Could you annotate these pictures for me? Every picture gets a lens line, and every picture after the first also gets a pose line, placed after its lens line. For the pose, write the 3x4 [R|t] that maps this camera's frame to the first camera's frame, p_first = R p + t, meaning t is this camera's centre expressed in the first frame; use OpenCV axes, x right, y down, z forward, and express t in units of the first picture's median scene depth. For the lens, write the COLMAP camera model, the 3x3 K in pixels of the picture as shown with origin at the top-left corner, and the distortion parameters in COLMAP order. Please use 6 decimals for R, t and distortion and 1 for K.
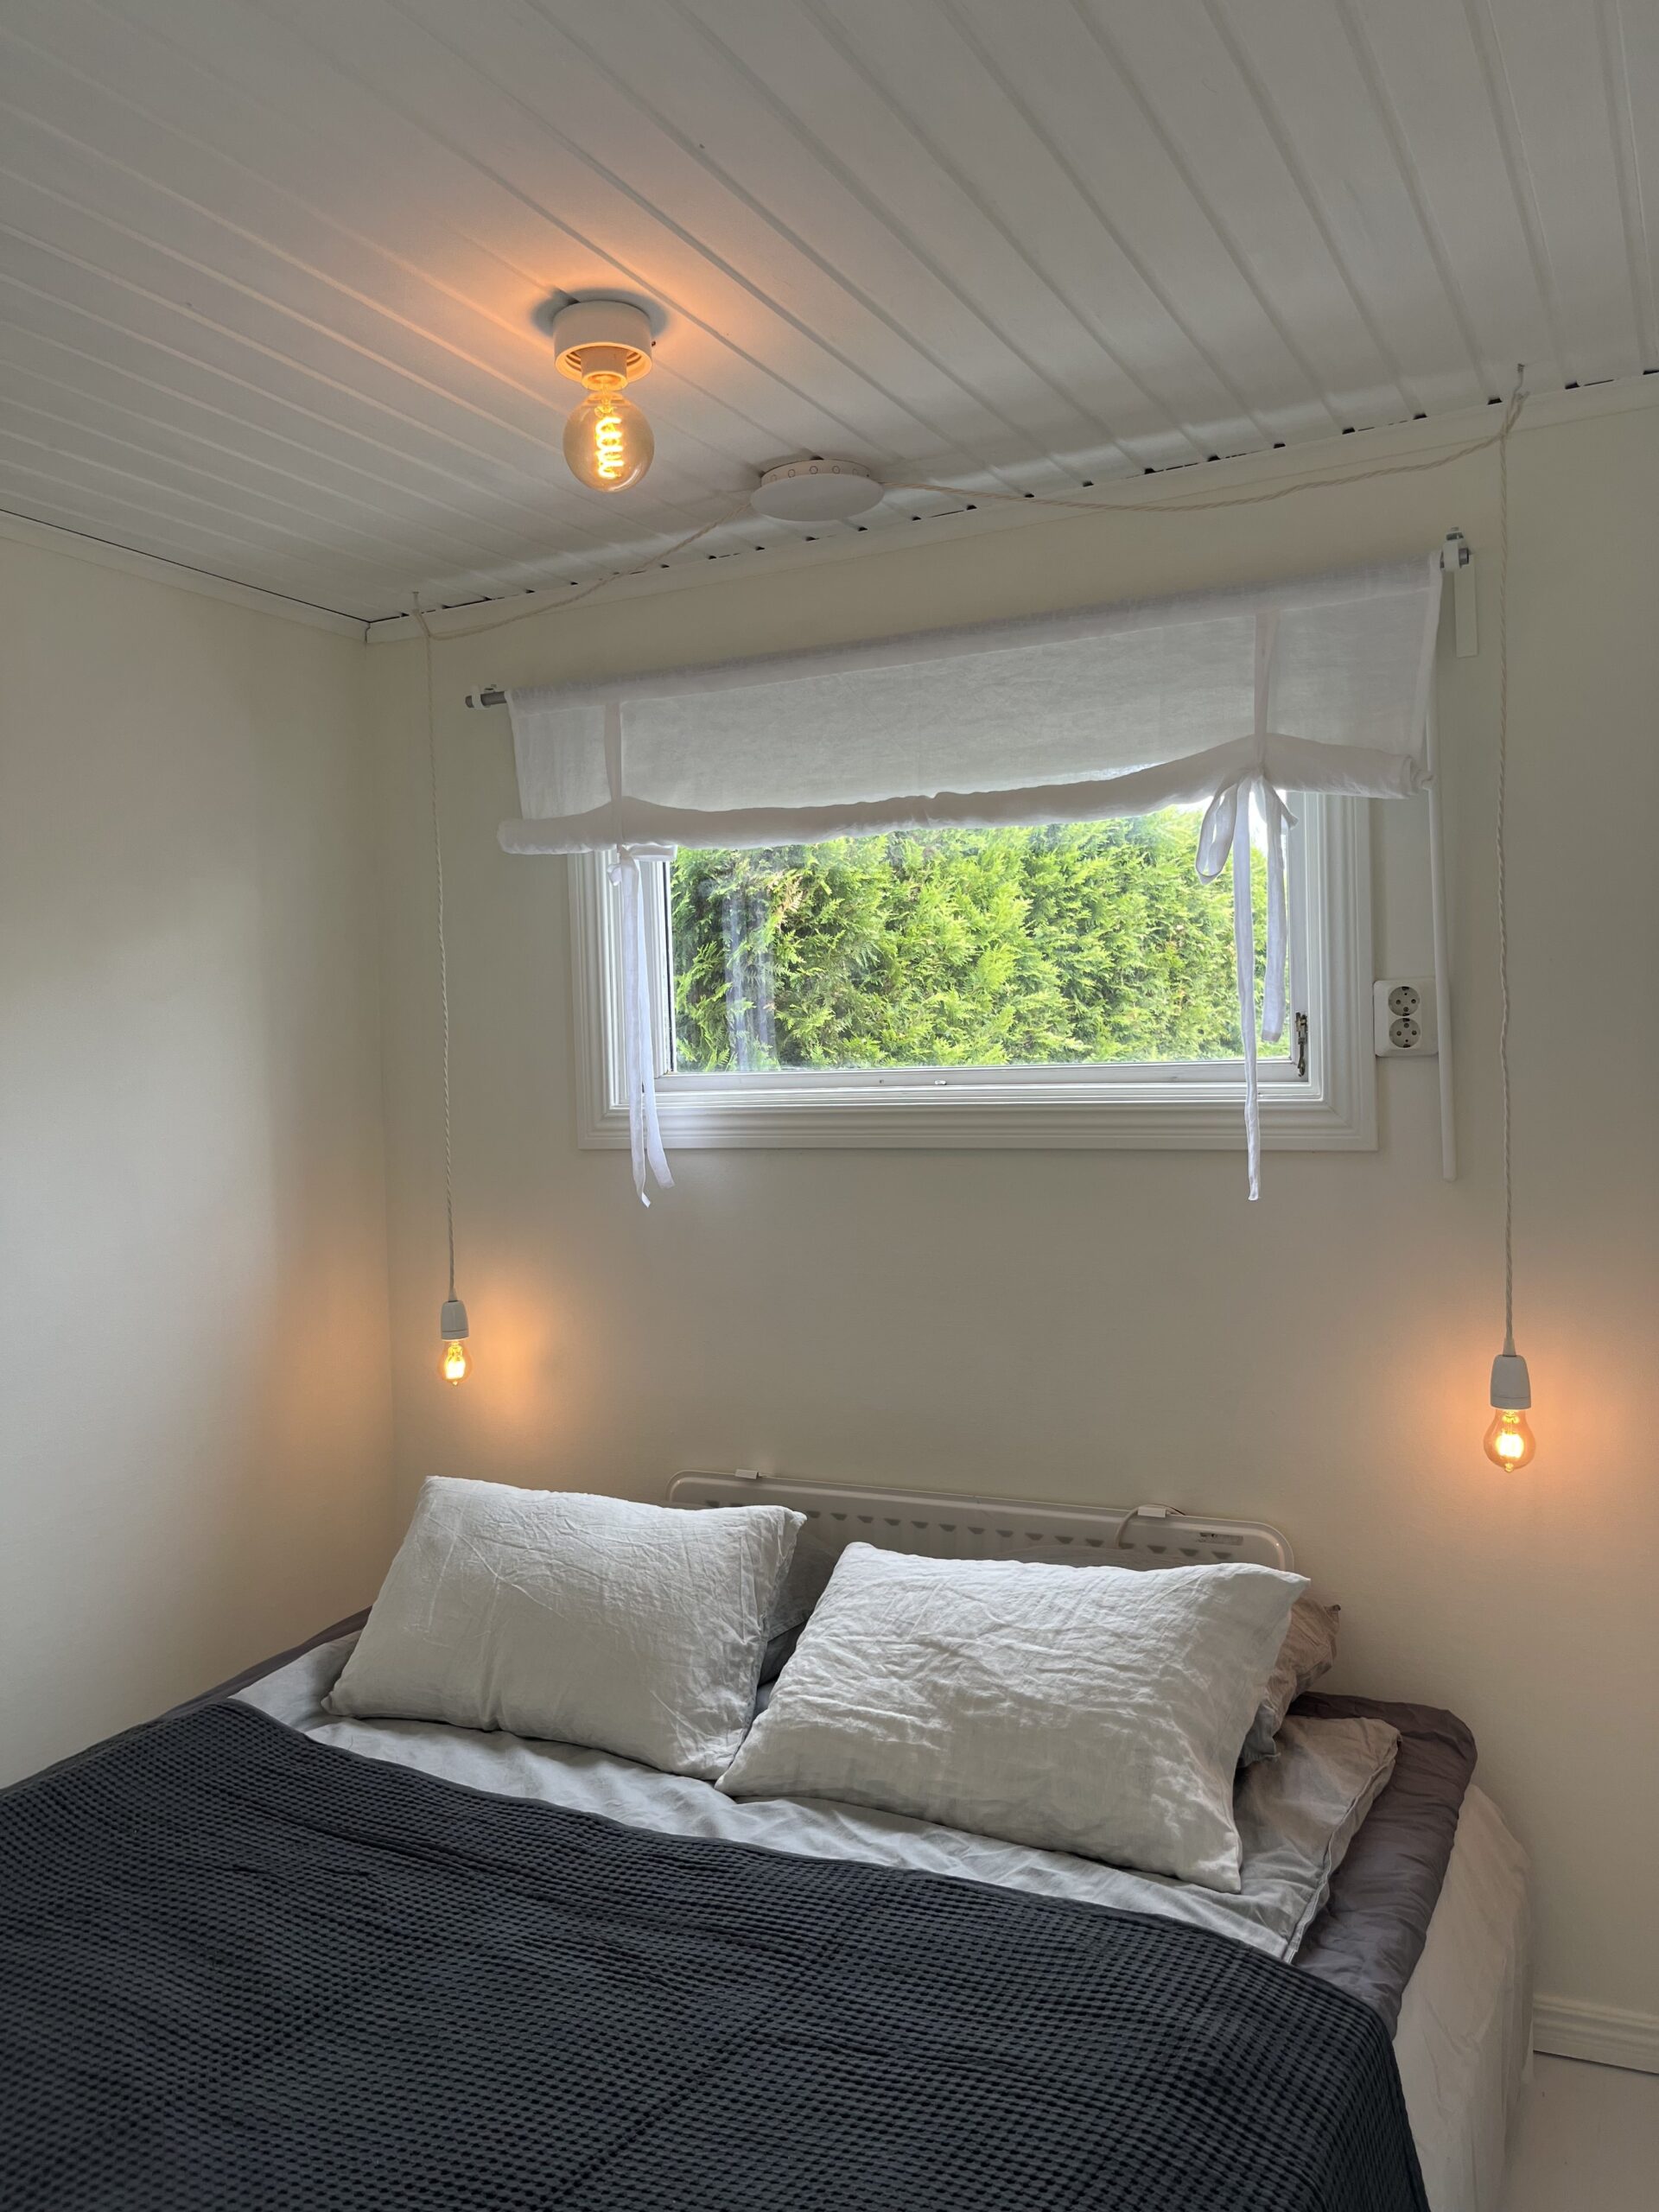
lens RADIAL K [[1684.7, 0, 828.2], [0, 1684.7, 1115.0], [0, 0, 1]] dist [0.056075, -0.089148]
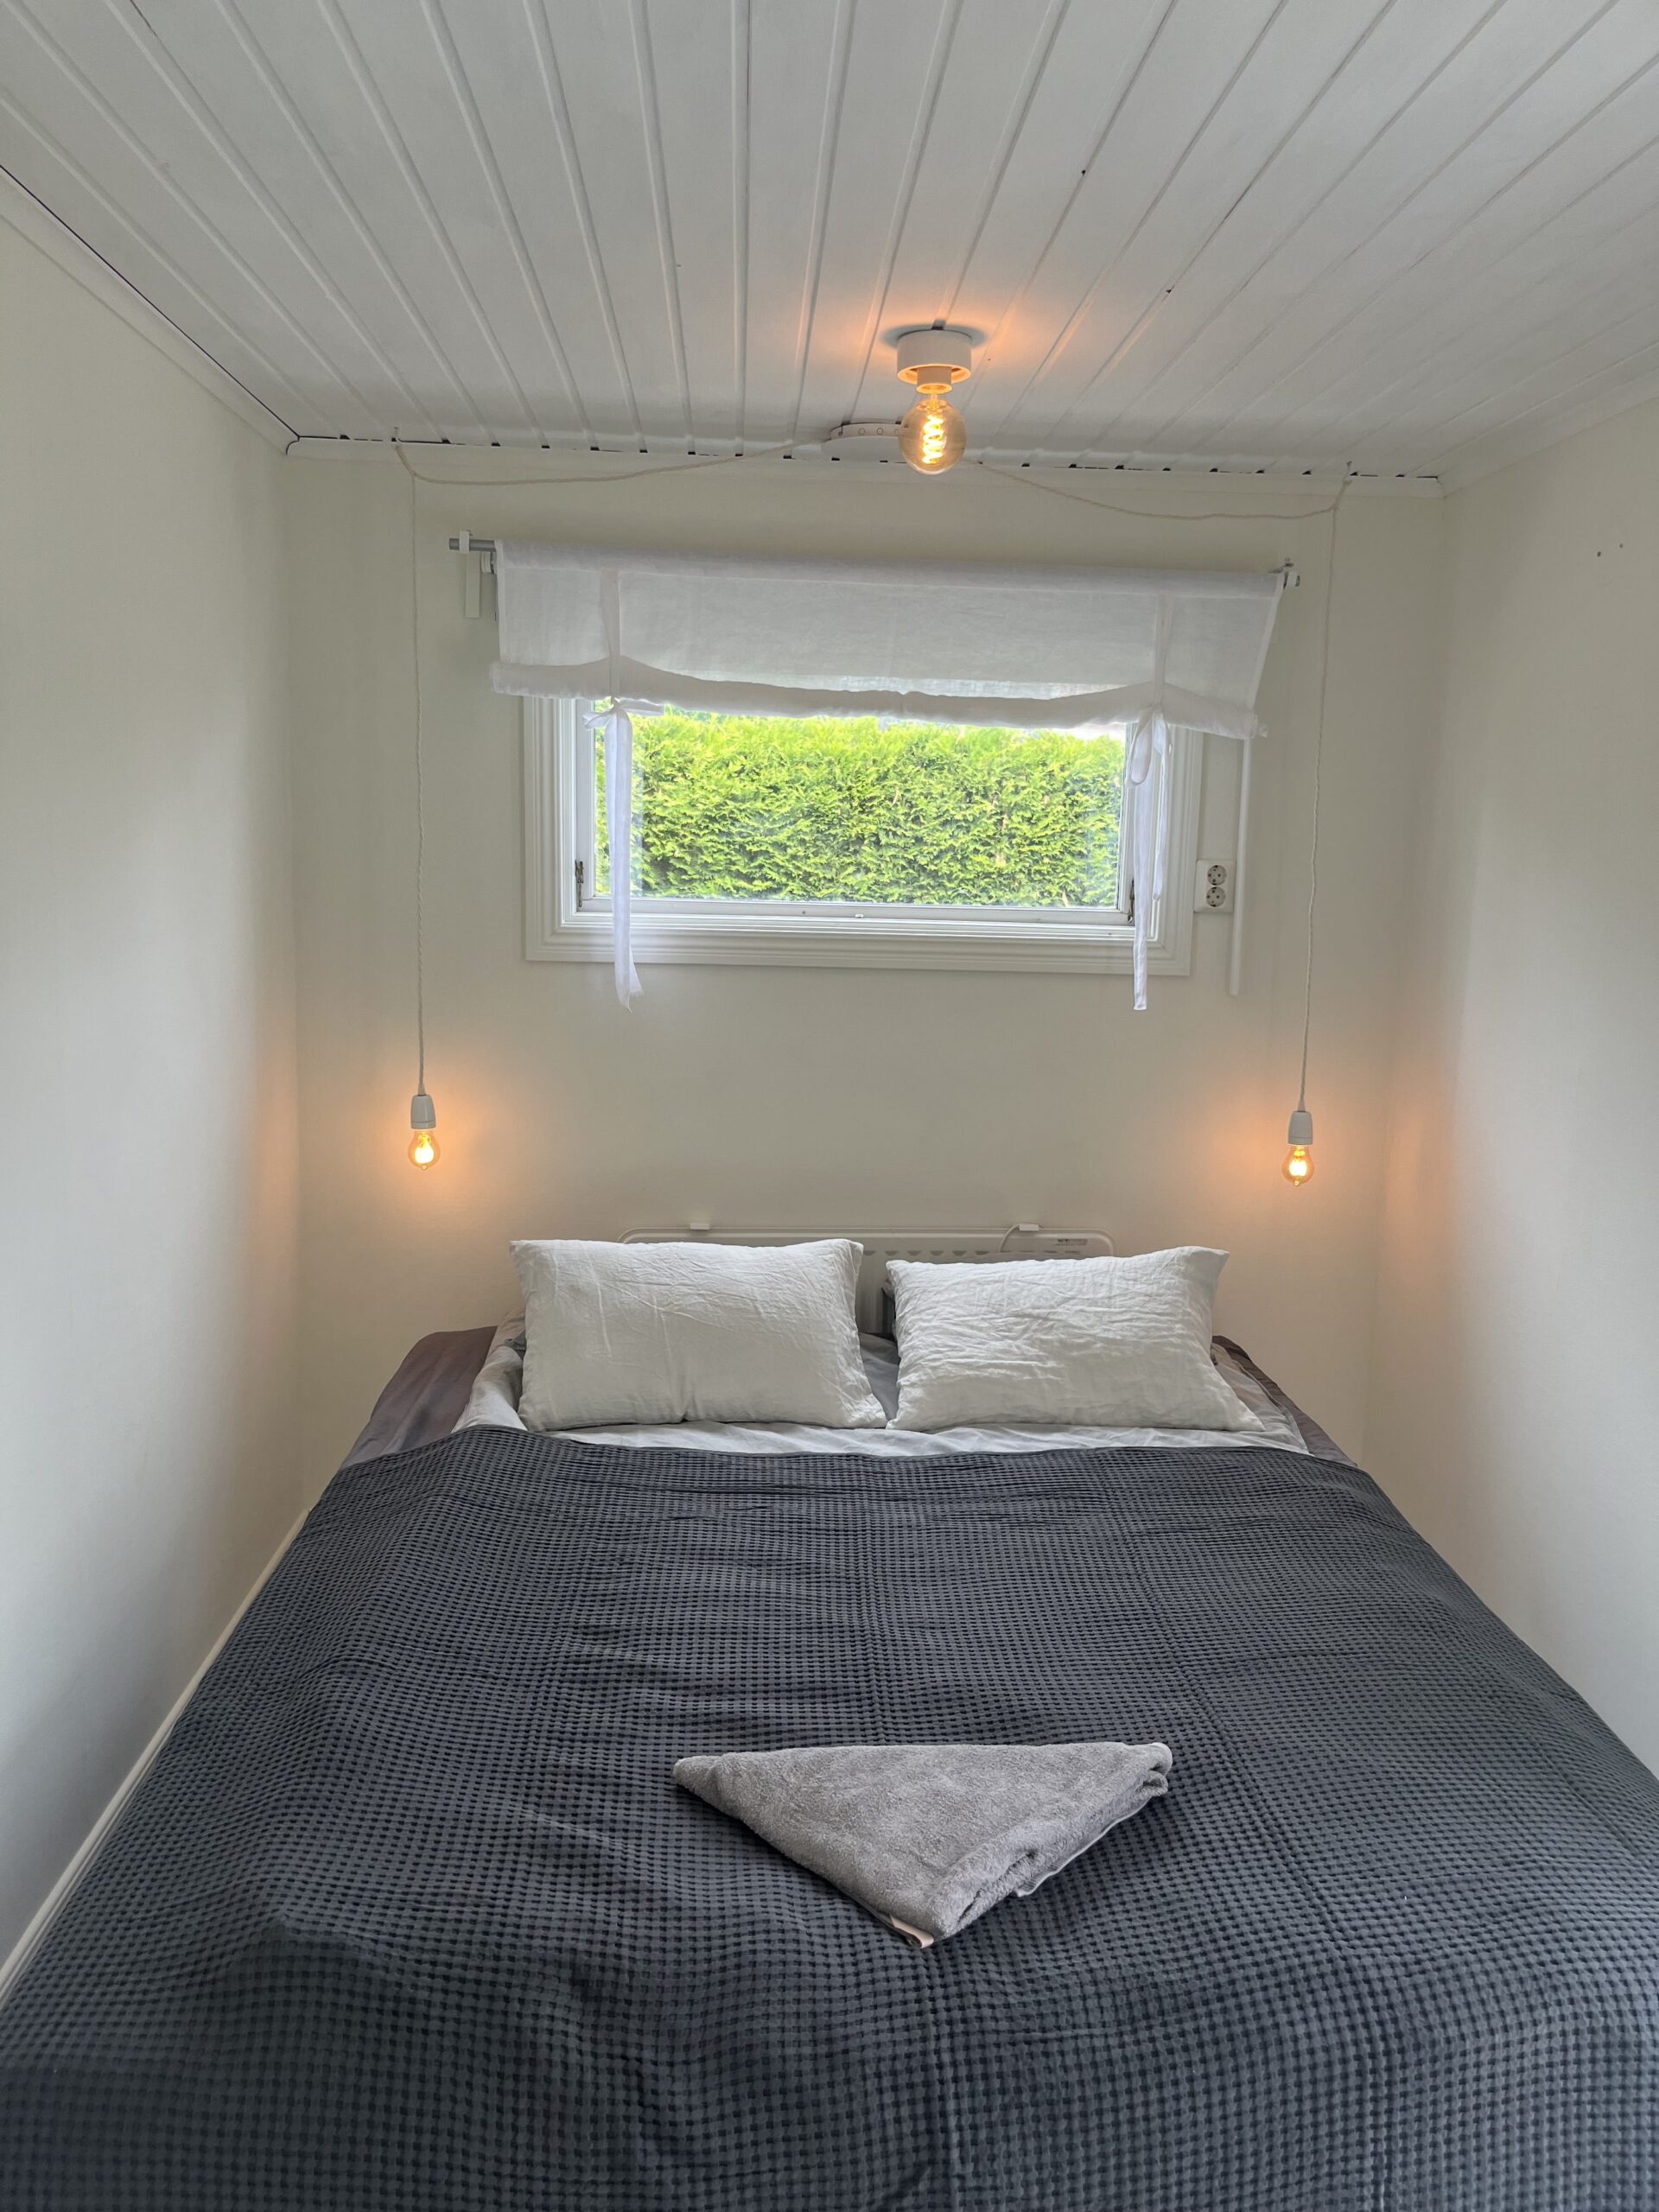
lens RADIAL K [[1684.7, 0, 829.9], [0, 1684.7, 1113.6], [0, 0, 1]] dist [0.056075, -0.089148]
pose [[0.859132, -0.030747, 0.510830, -0.718649], [-0.033464, 0.992682, 0.116031, -0.020302], [-0.510659, -0.116780, 0.851815, -0.114720]]
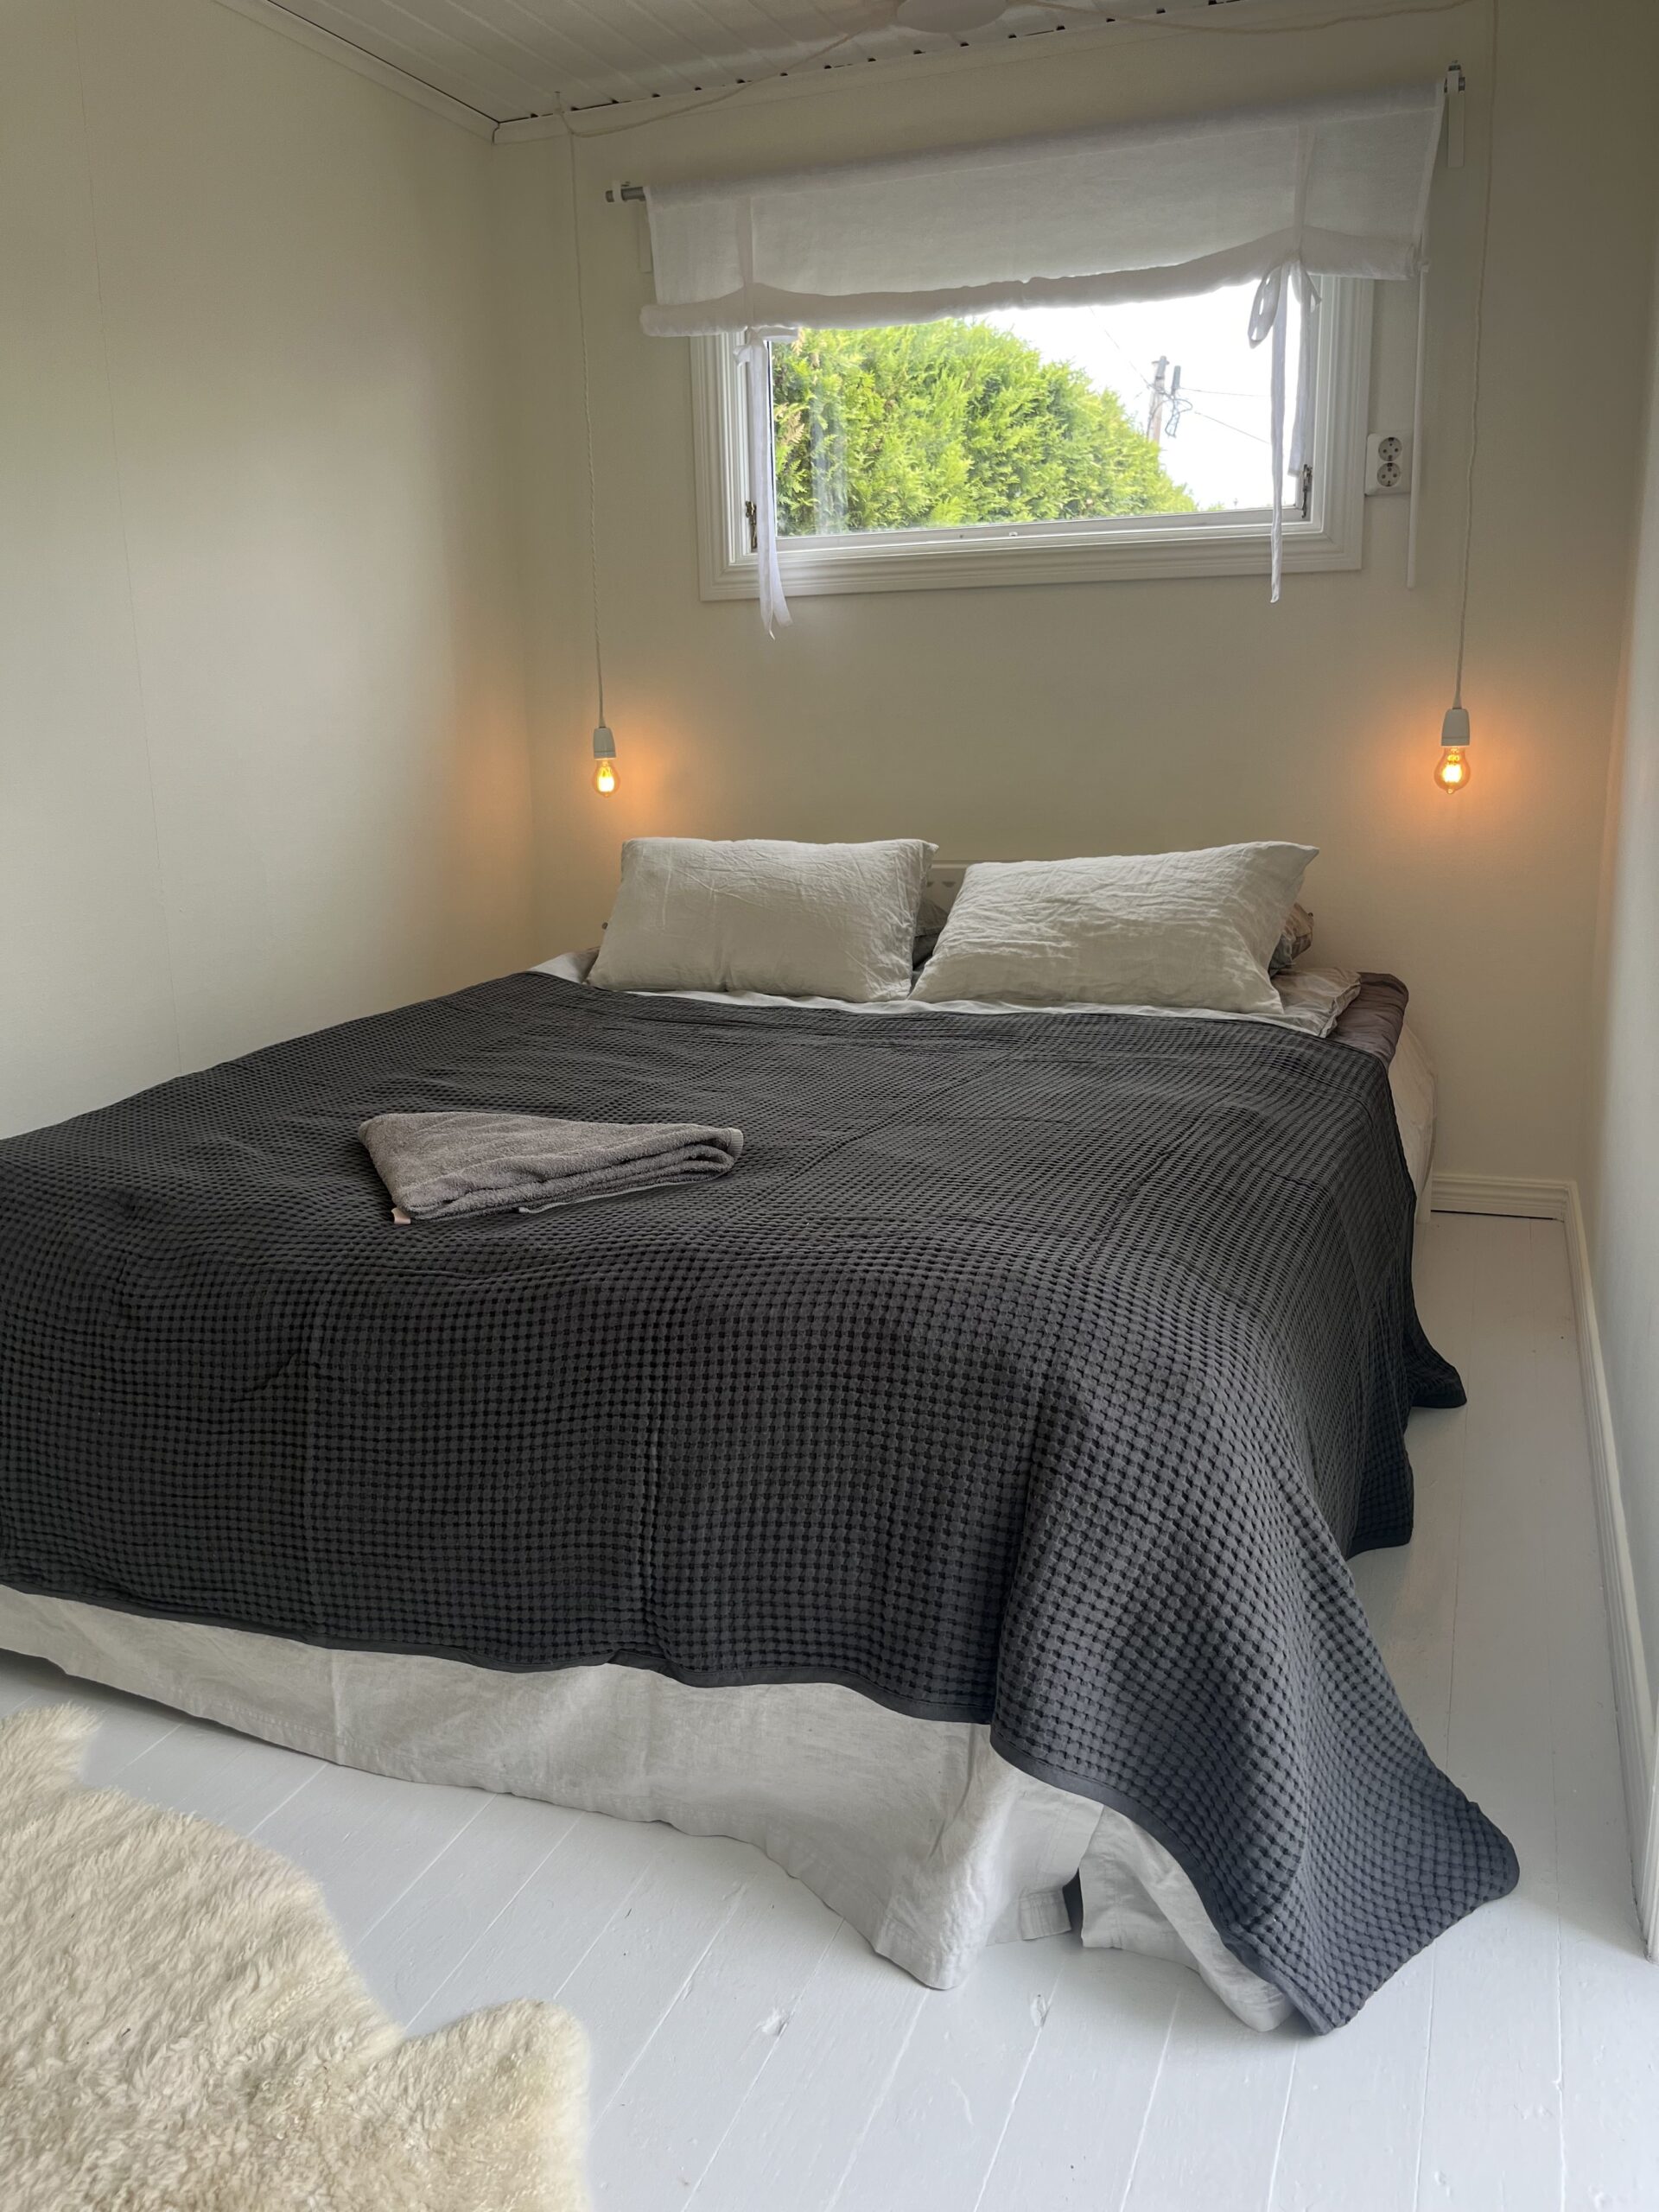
lens RADIAL K [[1684.7, 0, 827.3], [0, 1684.7, 1098.5], [0, 0, 1]] dist [0.056075, -0.089148]
pose [[0.994257, -0.018079, 0.105481, -0.248550], [-0.002273, 0.981838, 0.189707, 0.181236], [-0.106995, -0.188857, 0.976158, -0.348117]]
